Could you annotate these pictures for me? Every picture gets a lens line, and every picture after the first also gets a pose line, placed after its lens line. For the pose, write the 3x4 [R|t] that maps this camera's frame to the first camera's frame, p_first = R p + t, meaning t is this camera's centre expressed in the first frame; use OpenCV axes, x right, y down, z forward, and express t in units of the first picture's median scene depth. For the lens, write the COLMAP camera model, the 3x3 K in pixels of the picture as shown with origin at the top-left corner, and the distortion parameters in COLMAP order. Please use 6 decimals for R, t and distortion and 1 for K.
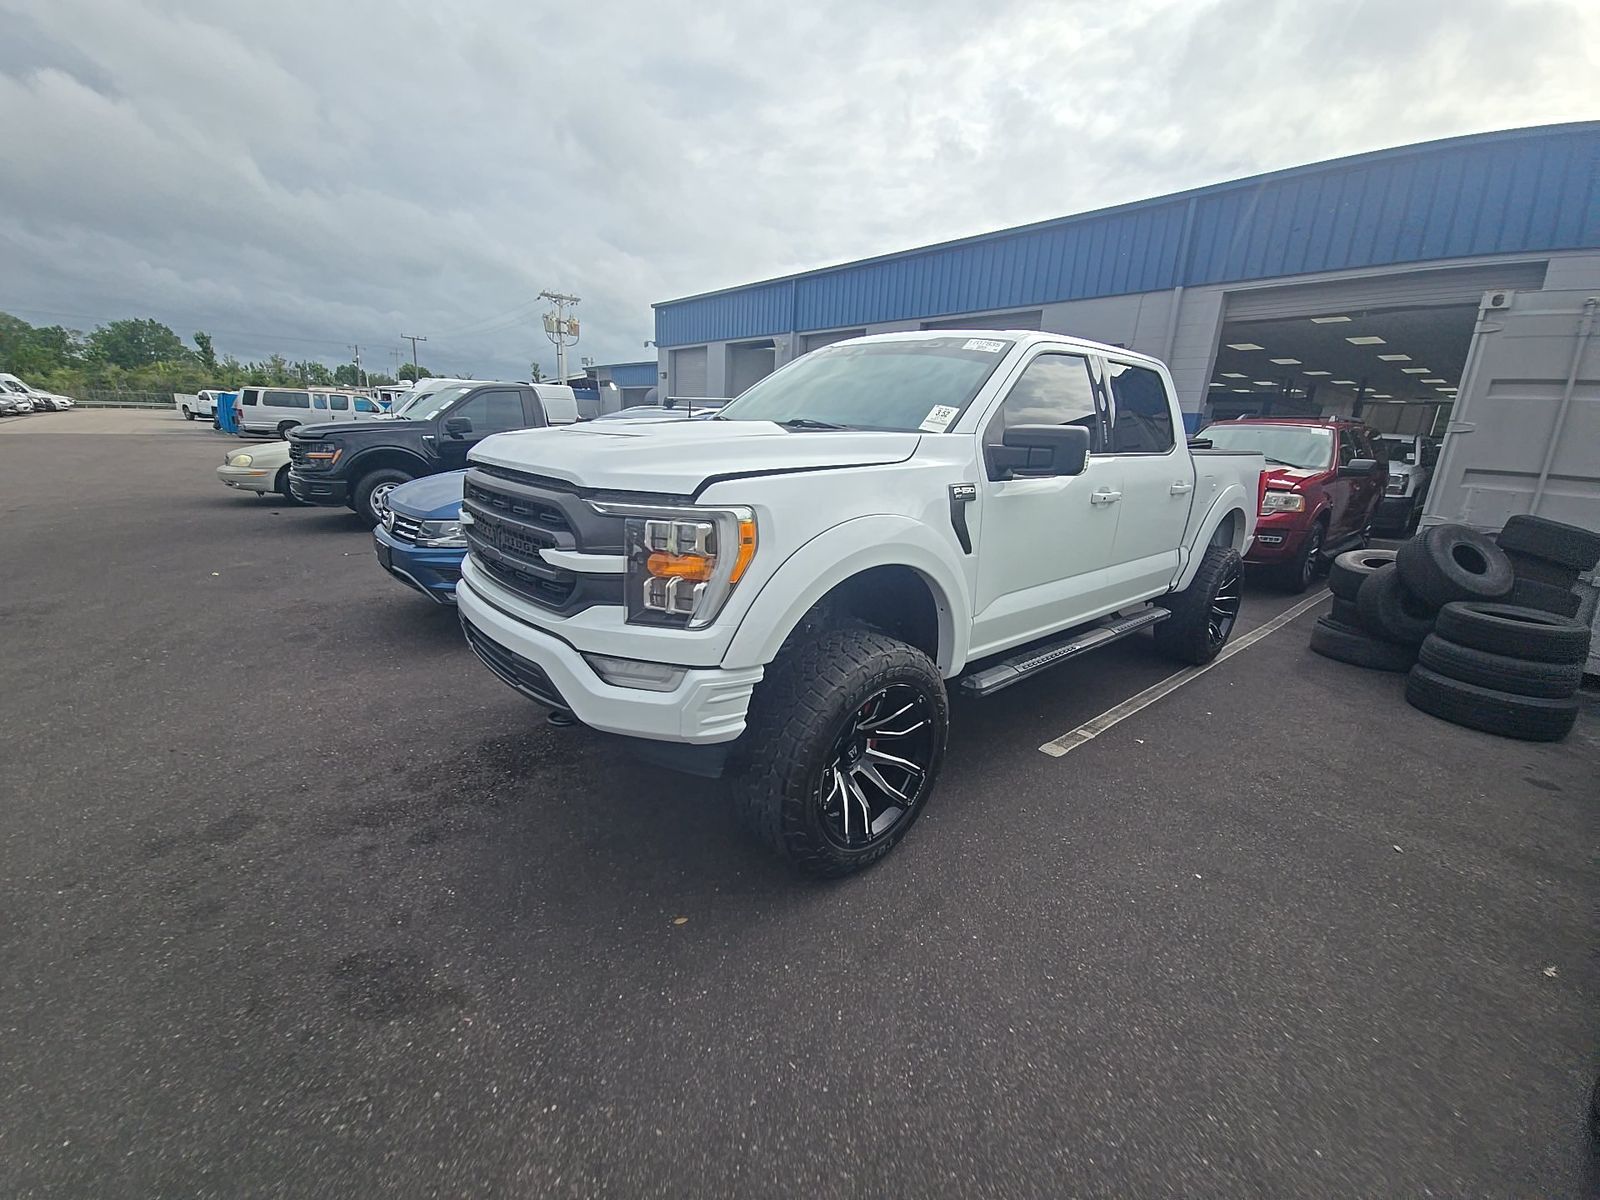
lens RADIAL K [[671.0, 0, 800.0], [0, 671.0, 600.0], [0, 0, 1]] dist [0.008127, 0.000289]
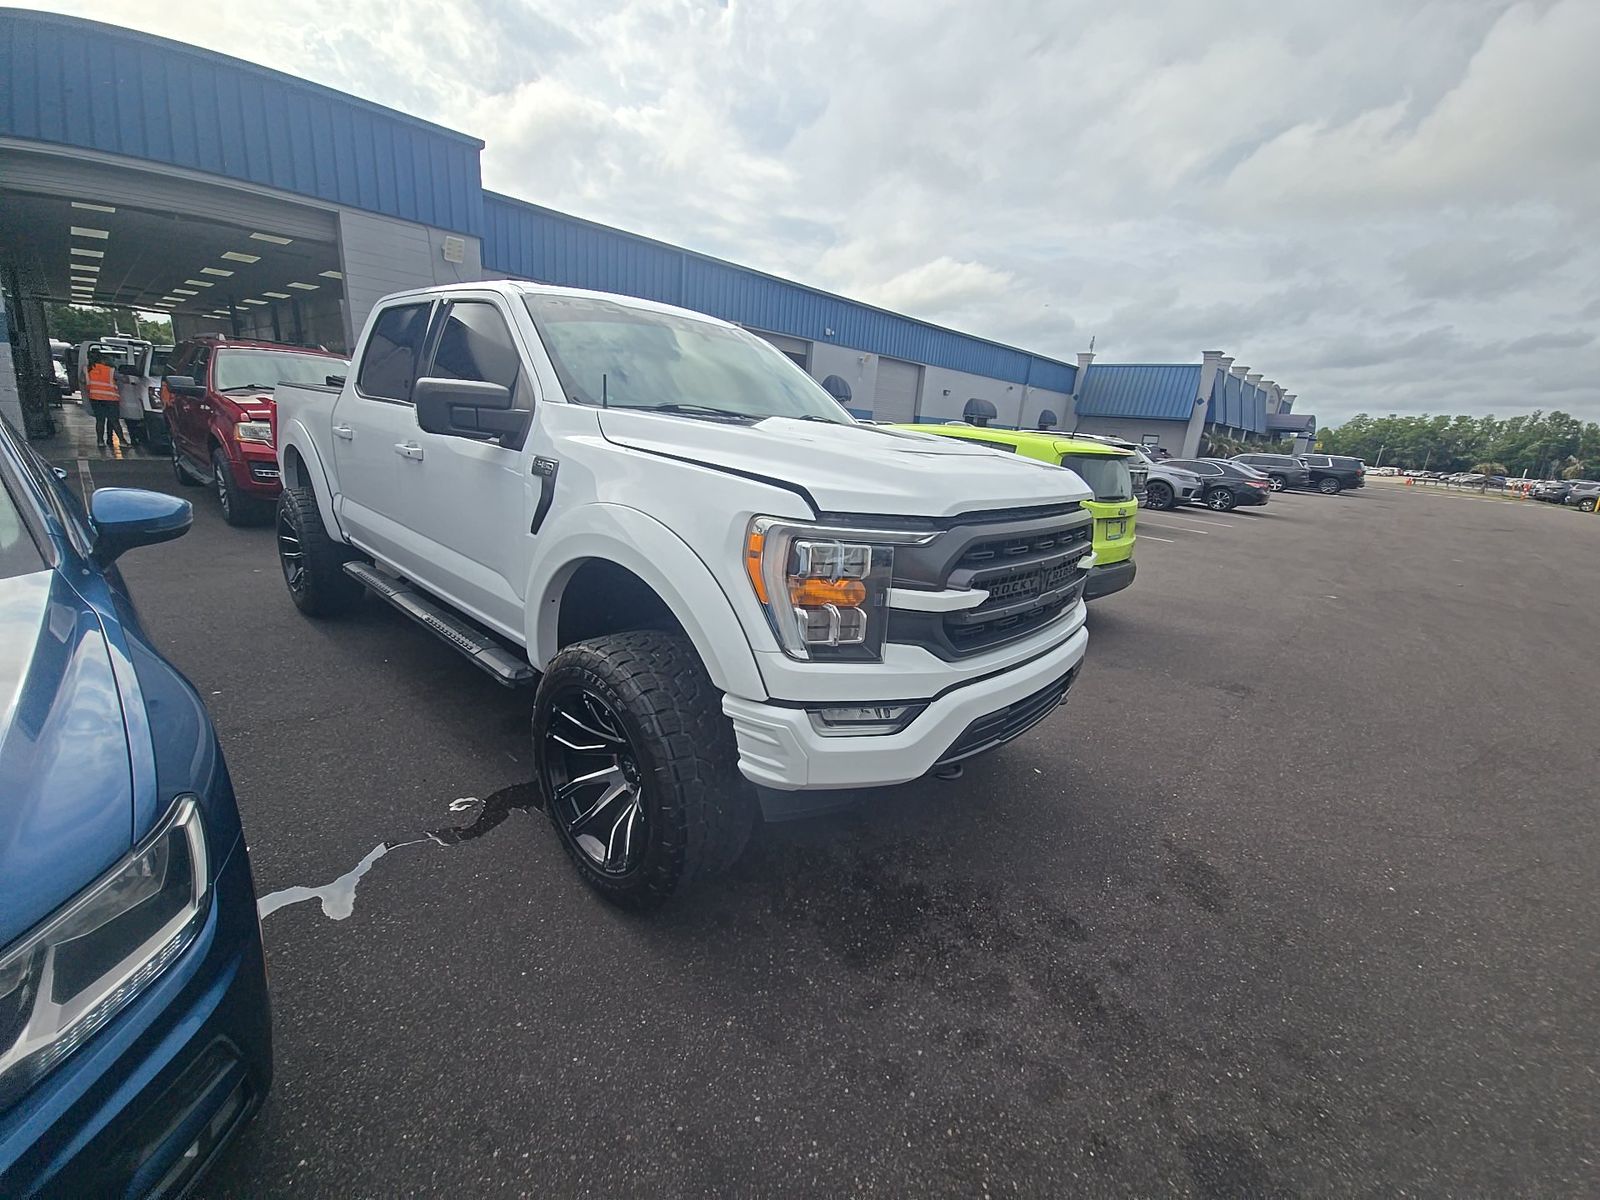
lens RADIAL K [[659.8, 0, 806.6], [0, 659.8, 599.7], [0, 0, 1]] dist [0.037783, -0.025779]
pose [[-0.130124, -0.309783, 0.941861, -1.010064], [0.166324, 0.929657, 0.328747, -0.334558], [-0.977448, 0.199432, -0.069446, 1.100957]]
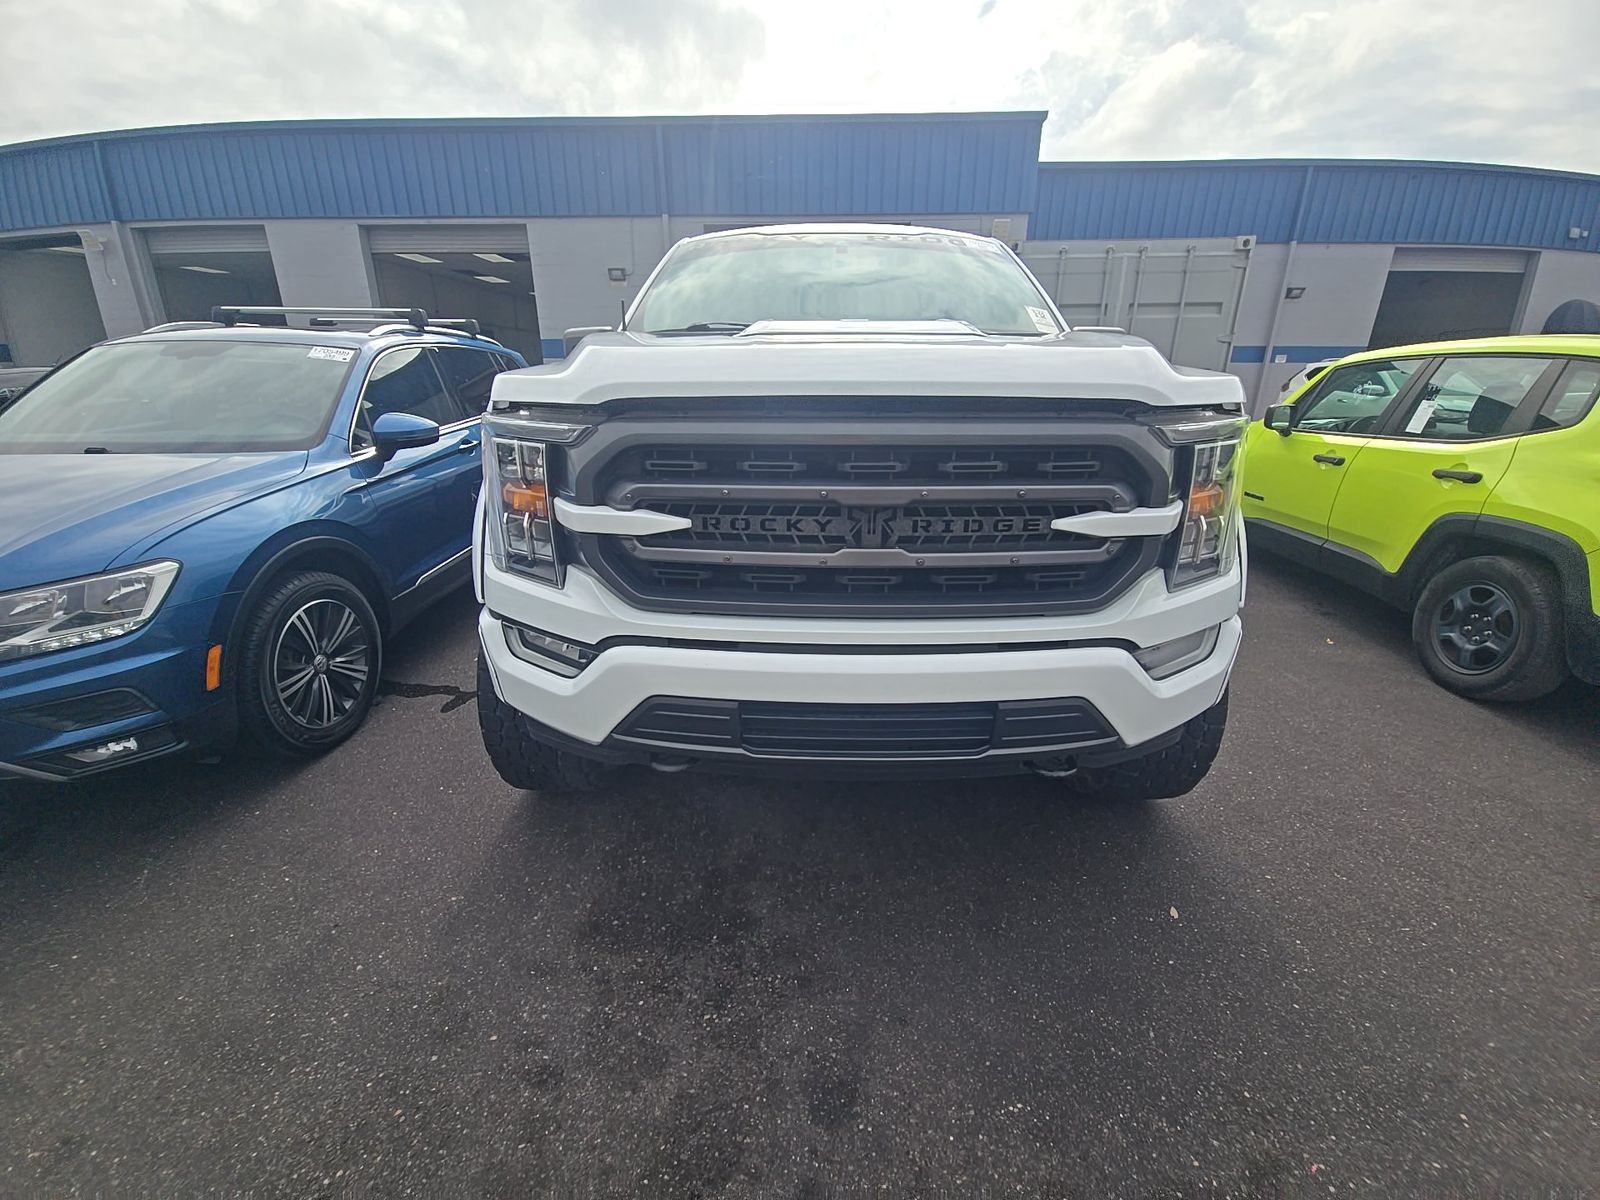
lens RADIAL K [[659.8, 0, 806.6], [0, 659.8, 599.7], [0, 0, 1]] dist [0.037783, -0.025779]
pose [[0.666653, -0.274995, 0.692785, -0.699723], [0.211948, 0.961023, 0.177516, -0.115393], [-0.714599, 0.028493, 0.698954, 0.524406]]
